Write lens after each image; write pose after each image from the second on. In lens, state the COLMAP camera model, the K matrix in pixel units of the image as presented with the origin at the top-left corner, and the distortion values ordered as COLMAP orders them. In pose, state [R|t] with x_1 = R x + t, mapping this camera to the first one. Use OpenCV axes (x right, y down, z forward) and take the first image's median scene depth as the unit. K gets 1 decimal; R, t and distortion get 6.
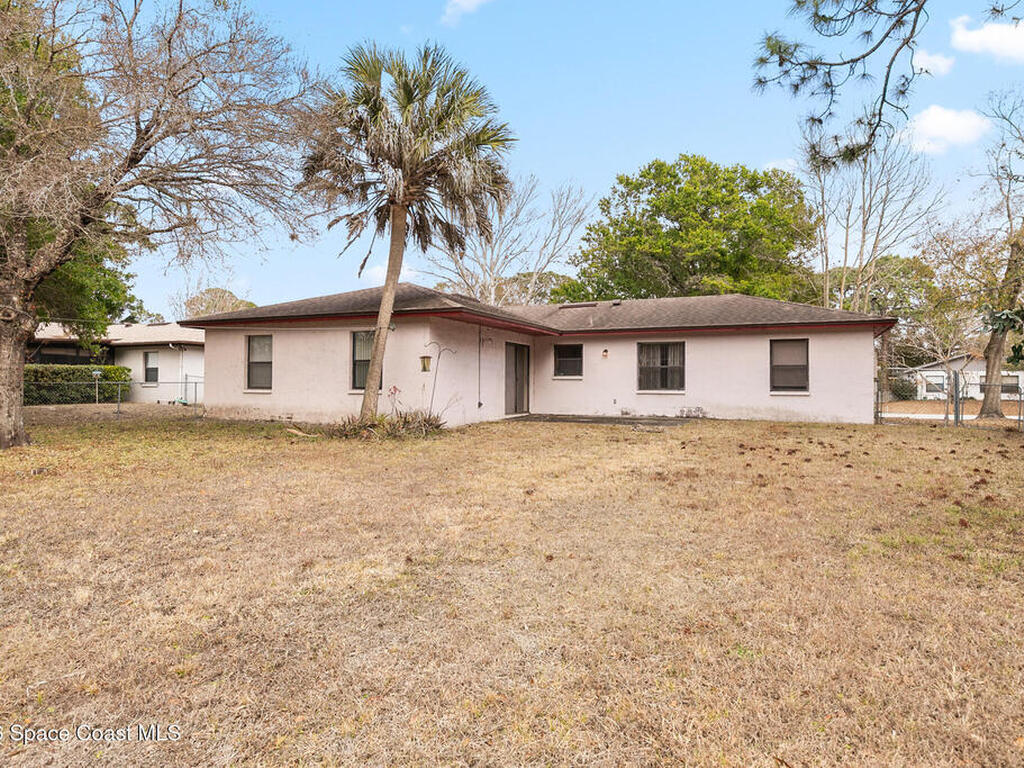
lens RADIAL K [[659.6, 0, 512.2], [0, 659.6, 384.0], [0, 0, 1]] dist [0.008920, 0.001319]
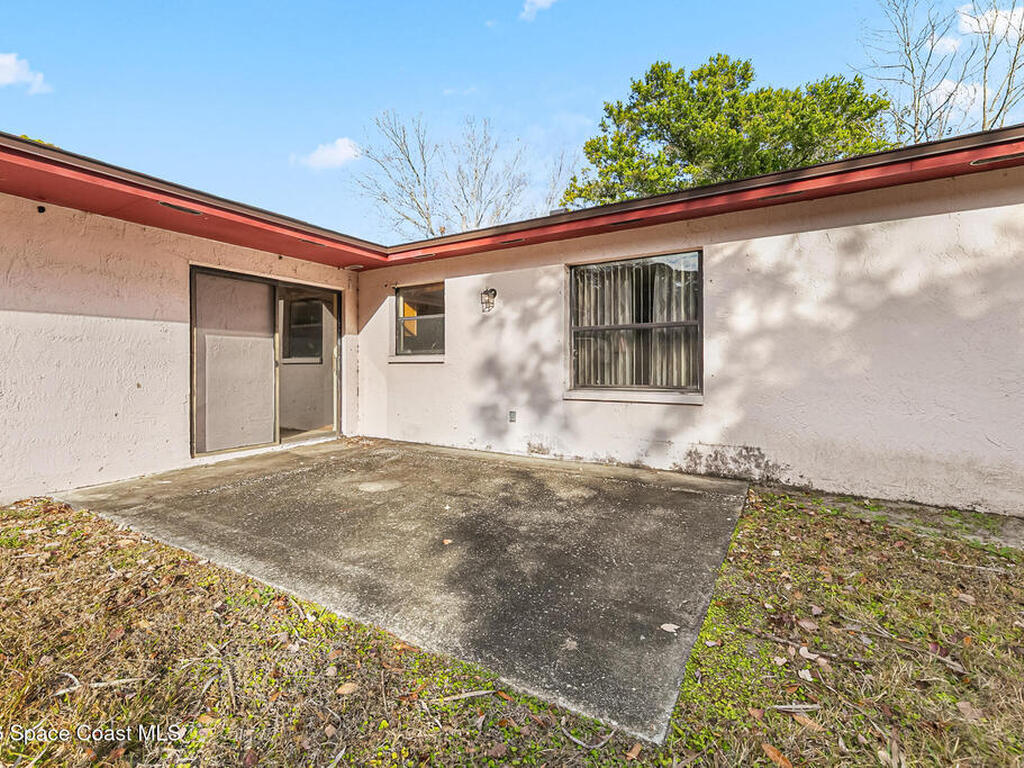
lens RADIAL K [[411.6, 0, 511.6], [0, 411.6, 380.9], [0, 0, 1]] dist [-0.000257, -0.000035]
pose [[0.987270, 0.007783, -0.158861, 0.194345], [-0.006923, 0.999958, 0.005967, 0.003006], [0.158901, -0.004791, 0.987283, 0.760642]]
